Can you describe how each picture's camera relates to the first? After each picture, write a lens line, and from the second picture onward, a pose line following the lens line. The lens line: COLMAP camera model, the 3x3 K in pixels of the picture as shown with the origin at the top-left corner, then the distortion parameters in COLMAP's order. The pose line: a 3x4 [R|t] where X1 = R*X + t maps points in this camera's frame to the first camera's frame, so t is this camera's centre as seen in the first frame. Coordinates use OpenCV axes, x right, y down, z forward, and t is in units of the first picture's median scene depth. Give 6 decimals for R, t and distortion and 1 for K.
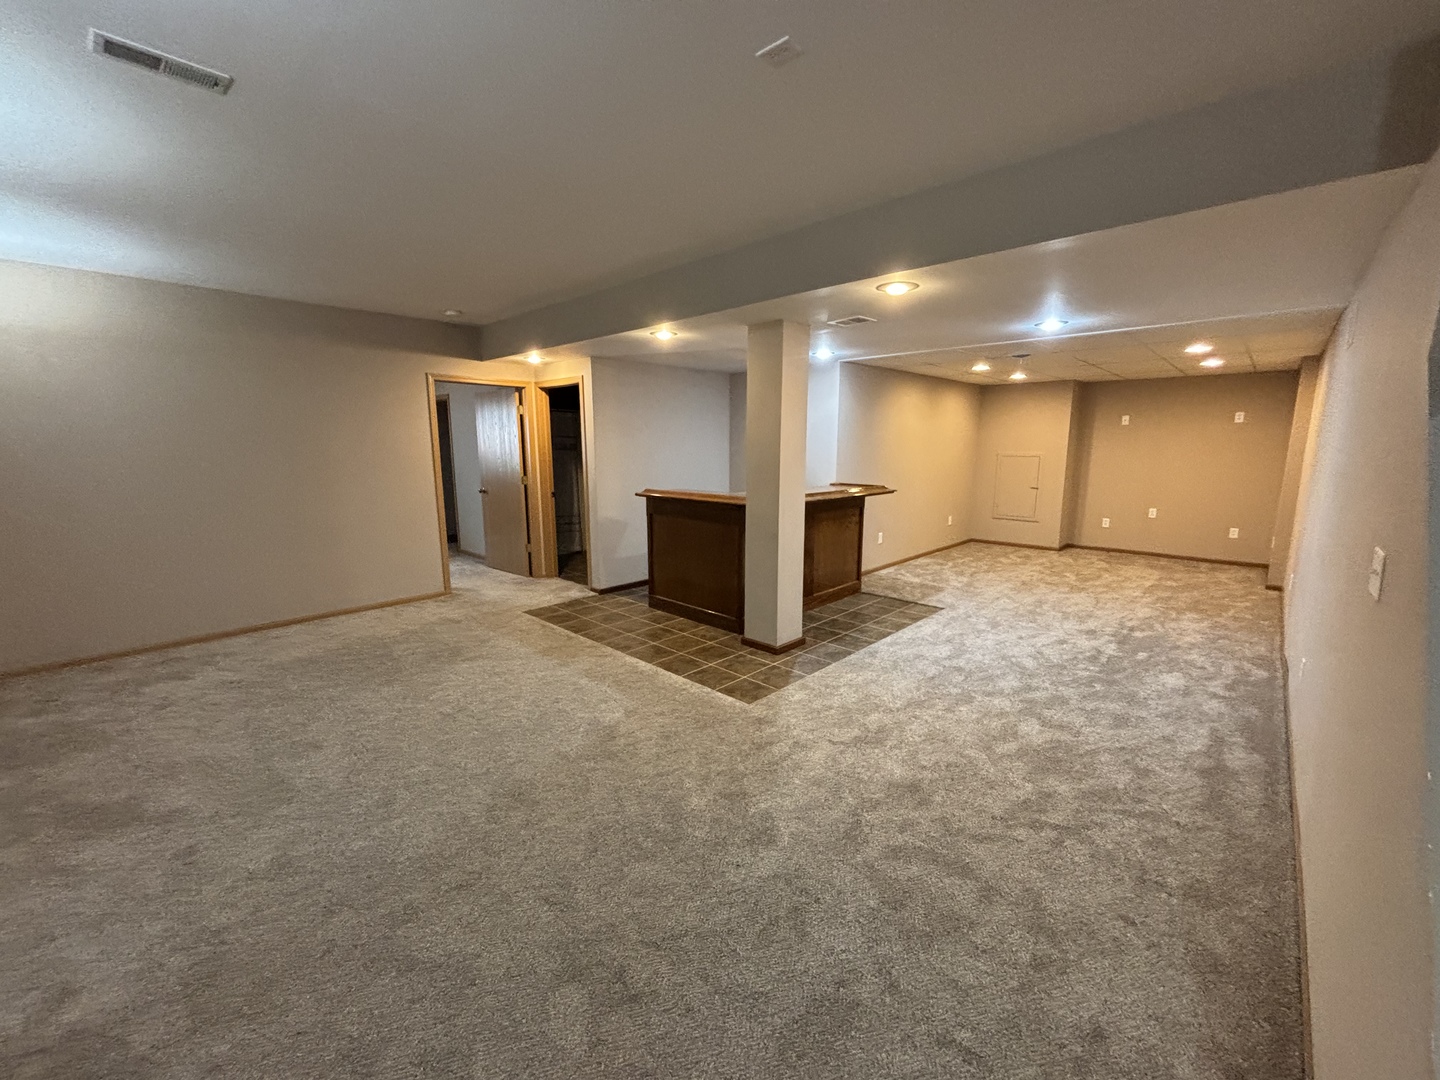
lens RADIAL K [[586.3, 0, 723.7], [0, 586.3, 540.5], [0, 0, 1]] dist [0.002820, -0.000841]
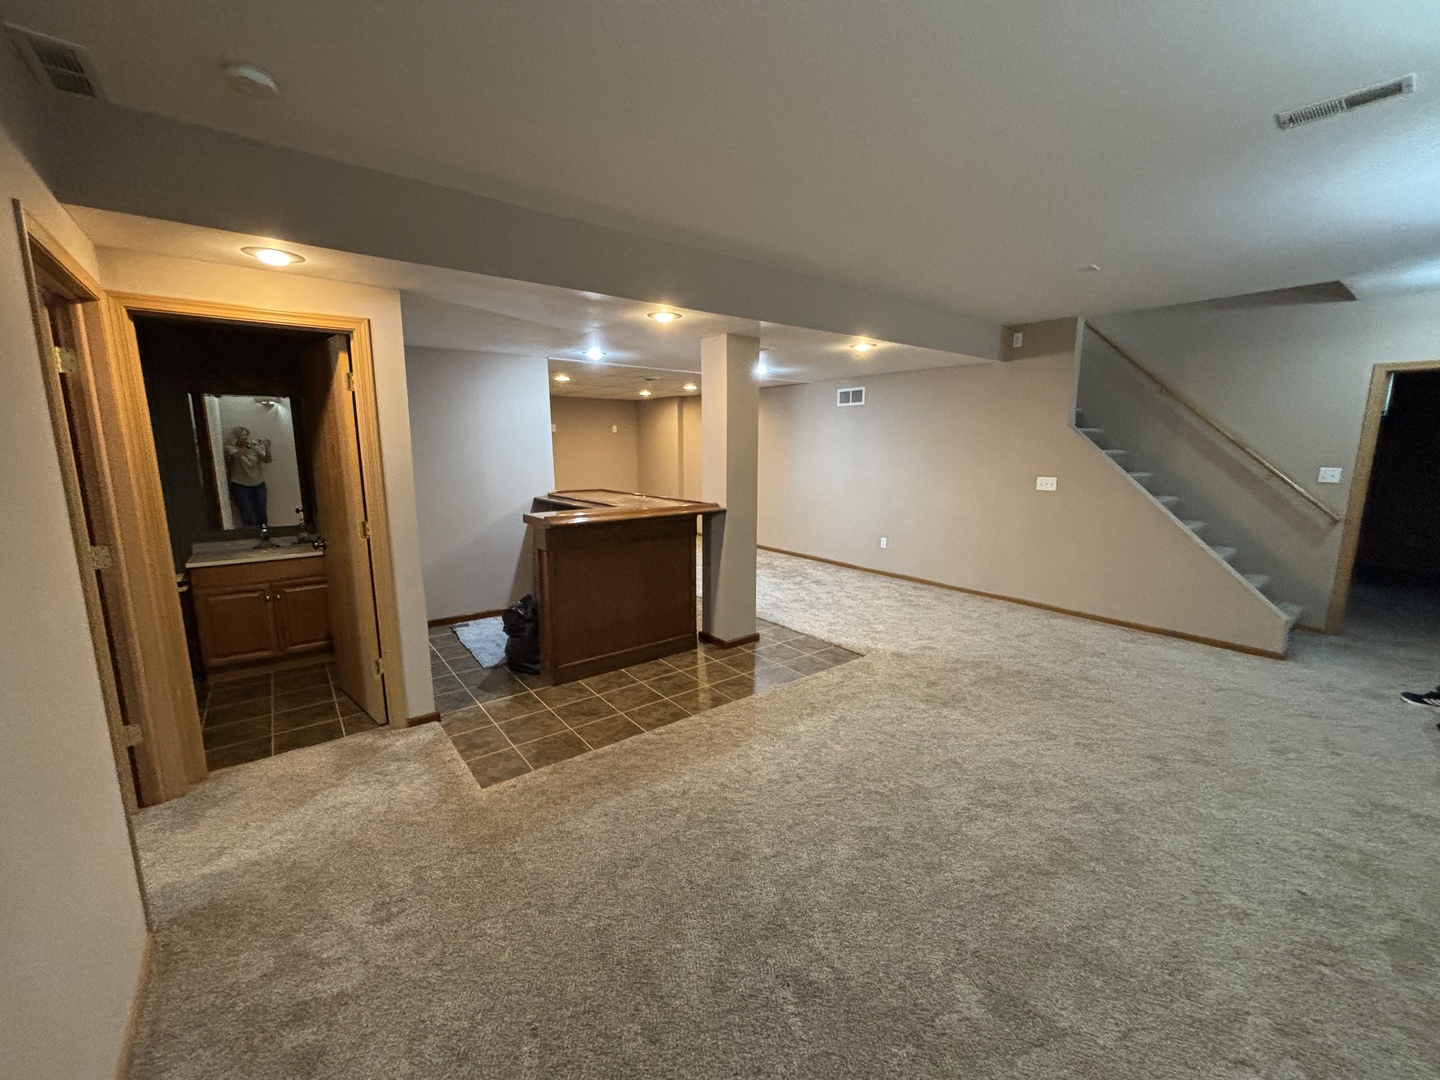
lens RADIAL K [[586.3, 0, 723.2], [0, 586.3, 540.9], [0, 0, 1]] dist [0.002820, -0.000841]
pose [[0.143911, -0.167557, 0.975302, -0.838902], [0.163055, 0.976106, 0.143636, -0.136470], [-0.976065, 0.138357, 0.167794, 0.743537]]
